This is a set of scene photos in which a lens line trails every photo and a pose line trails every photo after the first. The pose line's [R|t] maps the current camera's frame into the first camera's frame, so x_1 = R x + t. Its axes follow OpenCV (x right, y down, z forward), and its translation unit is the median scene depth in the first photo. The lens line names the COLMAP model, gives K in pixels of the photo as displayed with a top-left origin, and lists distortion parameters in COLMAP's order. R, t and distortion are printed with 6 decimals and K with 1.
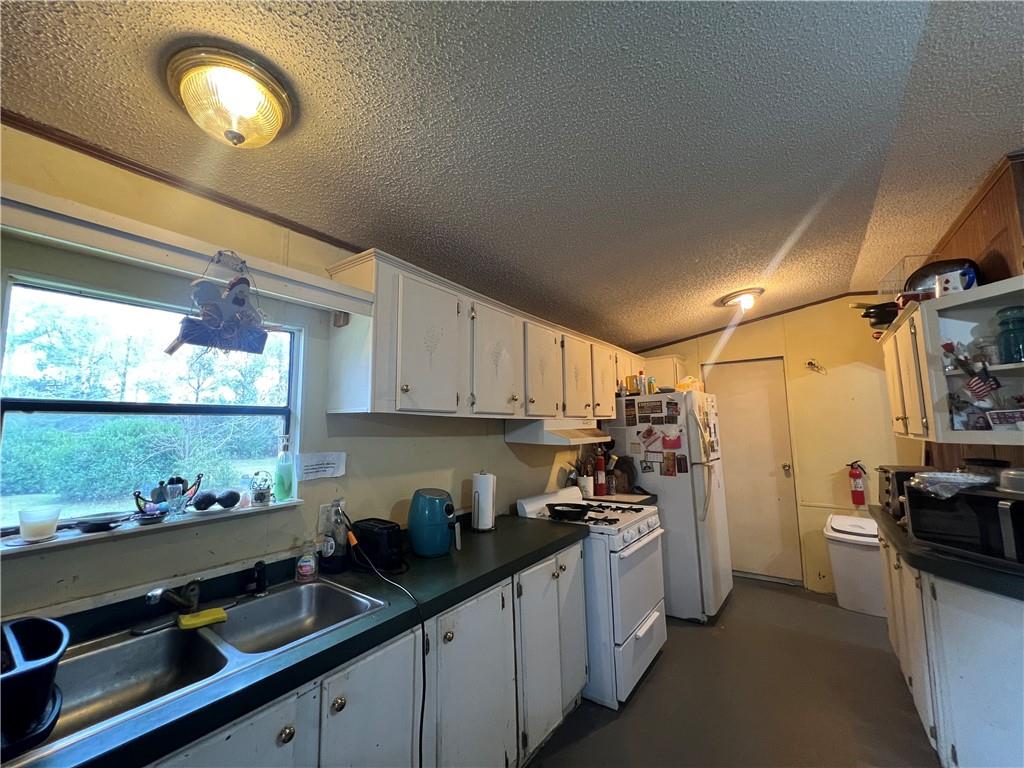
lens RADIAL K [[412.1, 0, 511.2], [0, 412.1, 380.8], [0, 0, 1]] dist [0.000941, 0.000251]
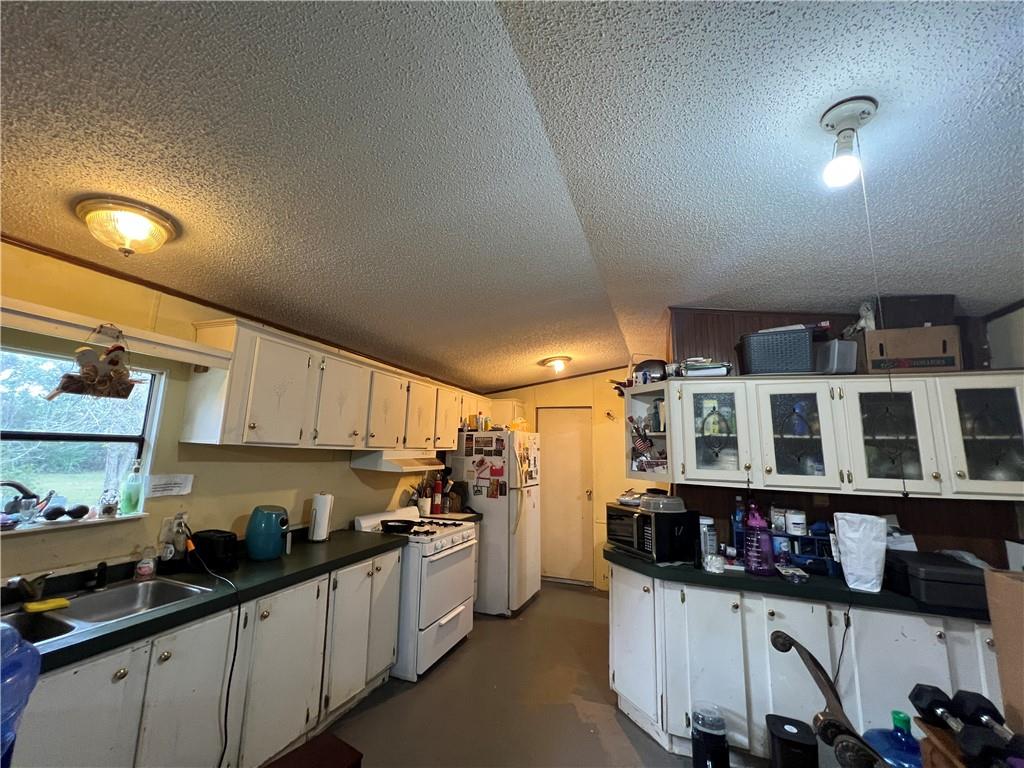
lens RADIAL K [[412.1, 0, 511.2], [0, 412.1, 380.8], [0, 0, 1]] dist [0.000941, 0.000251]
pose [[0.965730, 0.081793, 0.246322, 0.174757], [-0.069028, 0.995807, -0.060035, -0.089992], [-0.250200, 0.040975, 0.967327, -0.407051]]
